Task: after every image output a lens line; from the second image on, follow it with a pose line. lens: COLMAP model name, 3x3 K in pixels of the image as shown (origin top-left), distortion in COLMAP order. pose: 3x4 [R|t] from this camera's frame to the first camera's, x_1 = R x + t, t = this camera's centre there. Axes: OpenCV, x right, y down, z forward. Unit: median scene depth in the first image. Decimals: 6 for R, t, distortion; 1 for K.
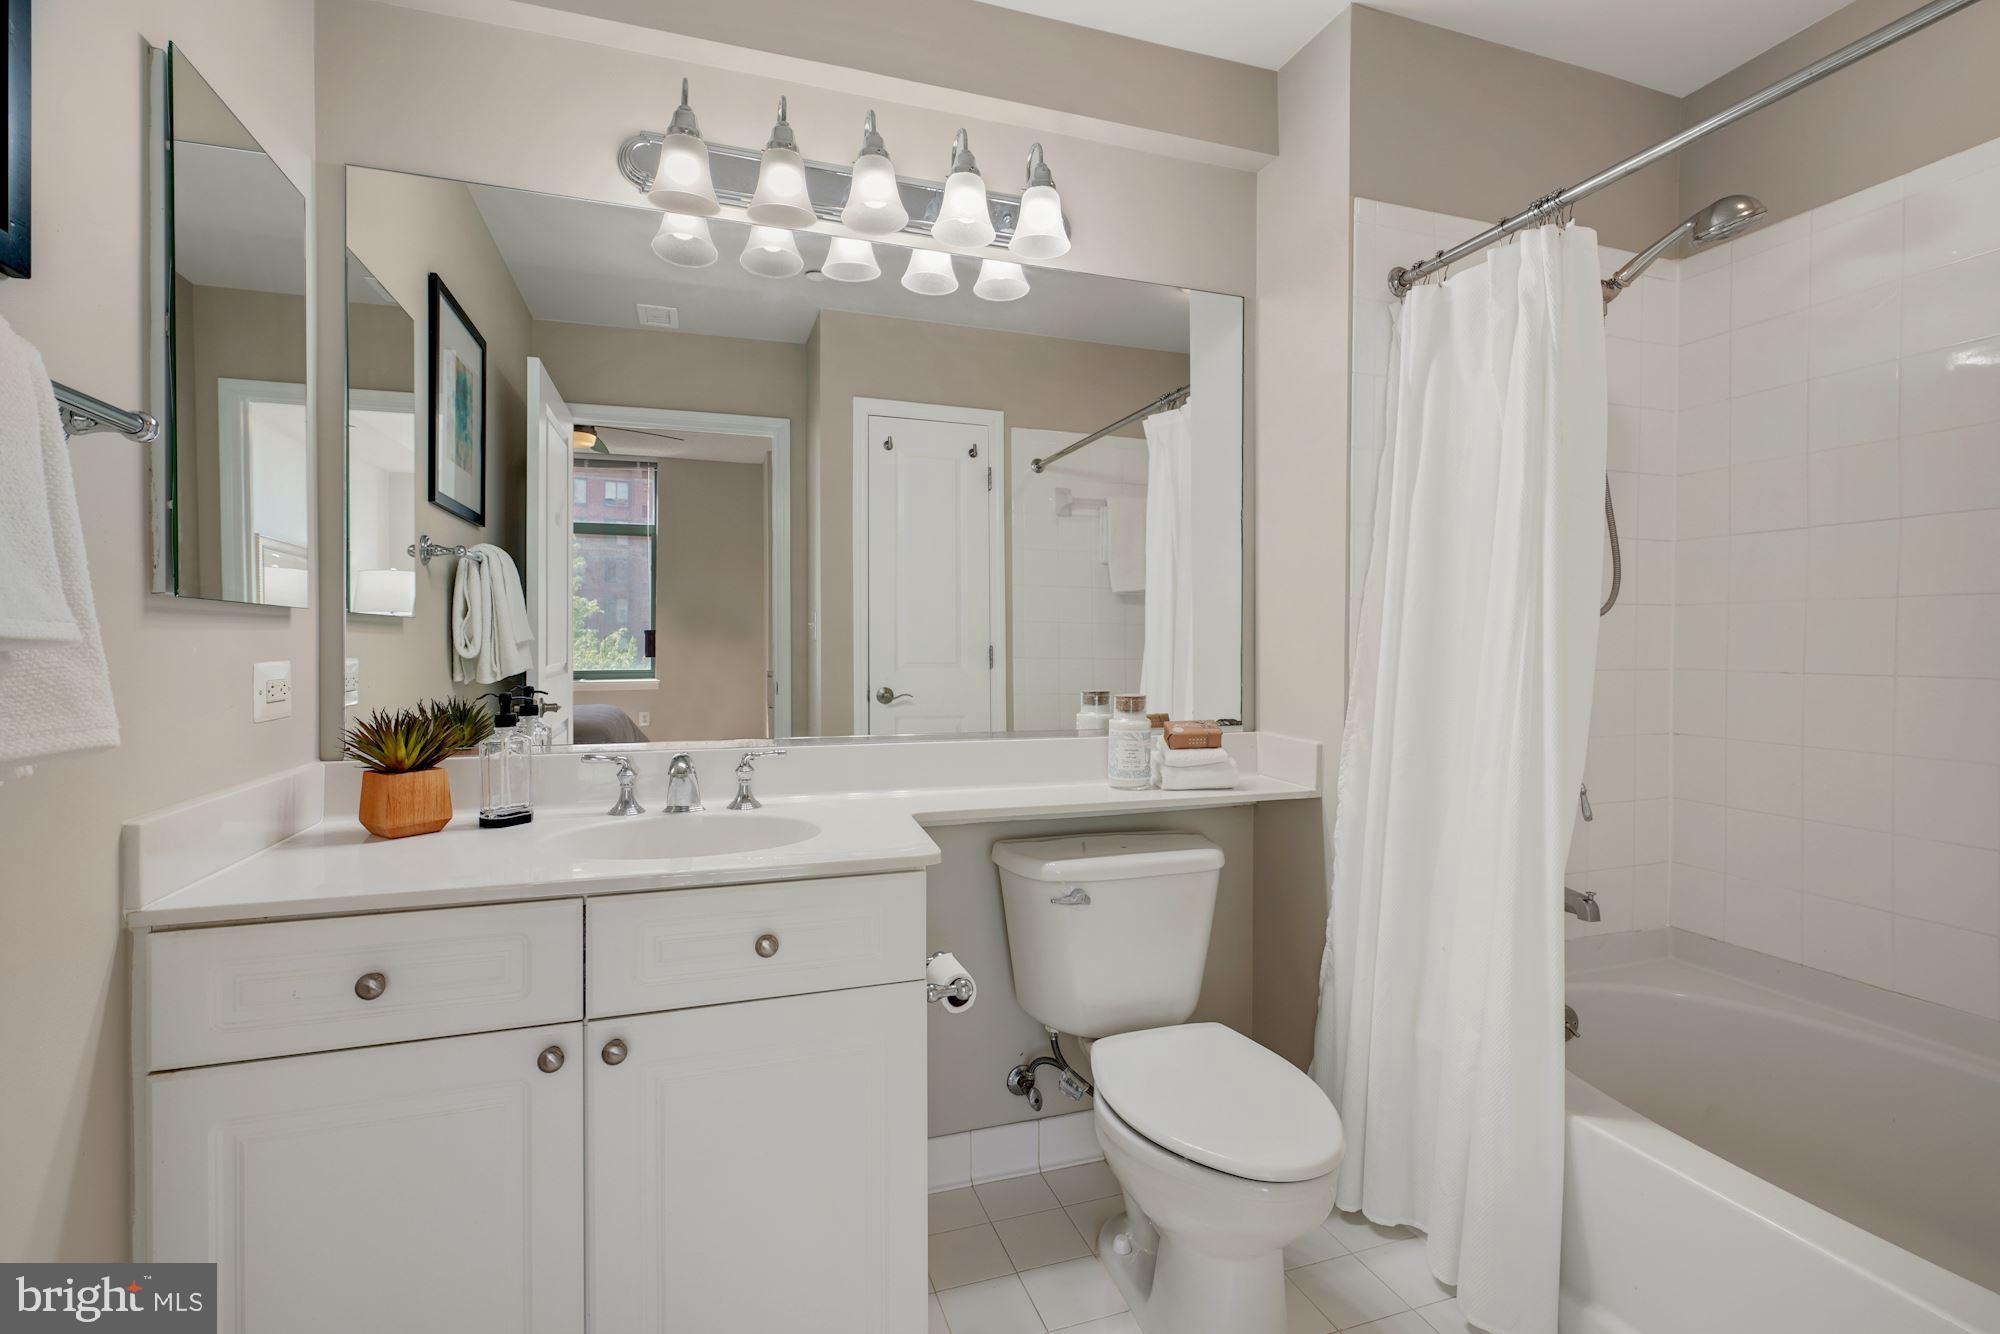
lens RADIAL K [[920.7, 0, 999.7], [0, 920.7, 644.4], [0, 0, 1]] dist [-0.004143, 0.001194]
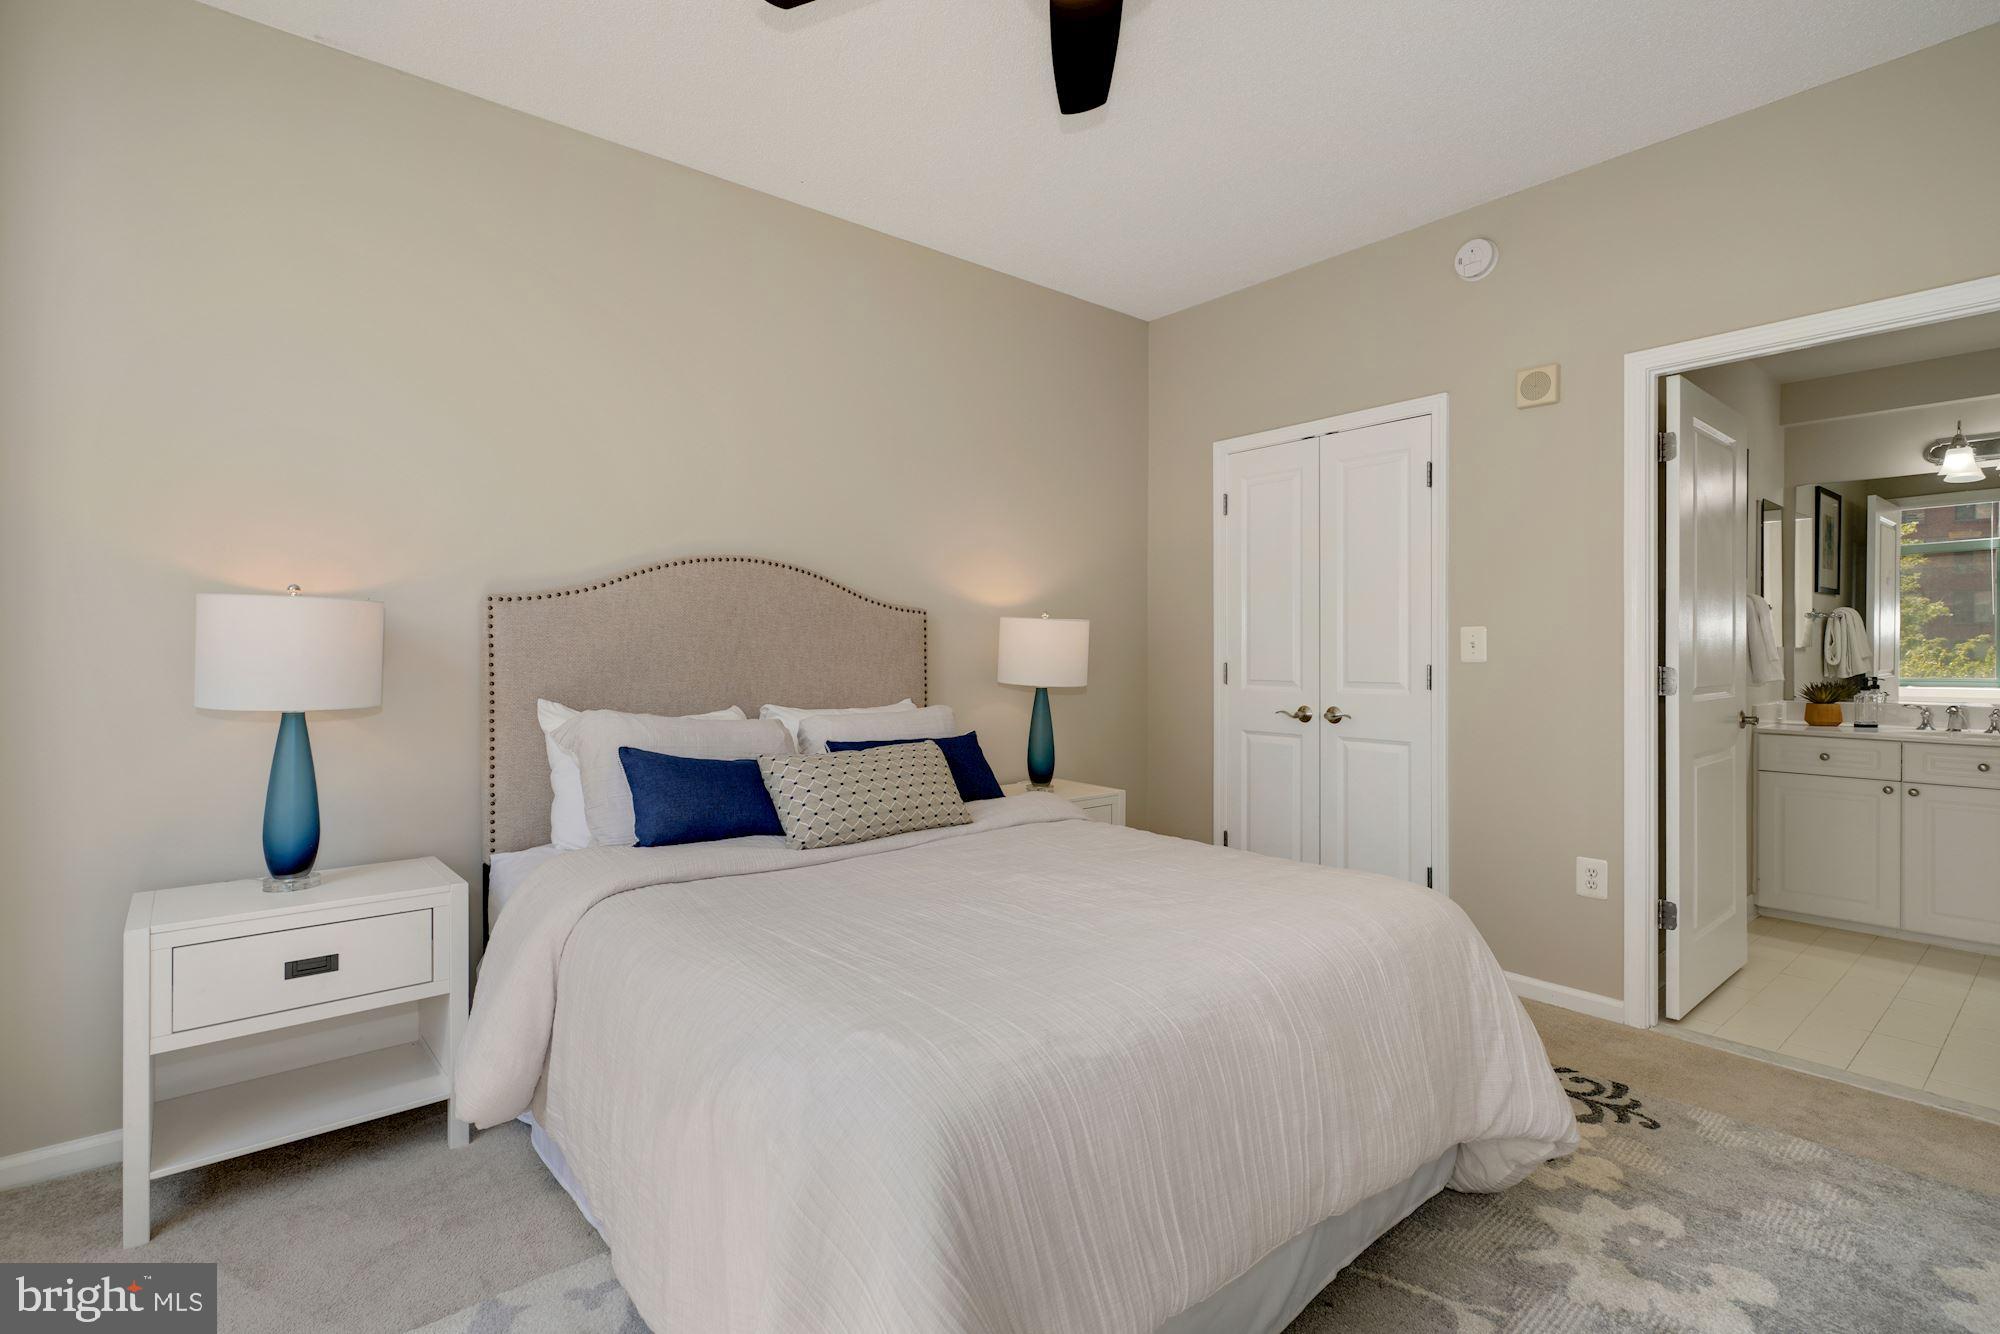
lens RADIAL K [[920.7, 0, 999.7], [0, 920.7, 644.4], [0, 0, 1]] dist [-0.004143, 0.001194]
pose [[0.349525, -0.001859, -0.936925, 0.660607], [-0.006522, 0.999969, -0.004418, -0.008992], [0.936904, 0.007655, 0.349502, -1.398456]]
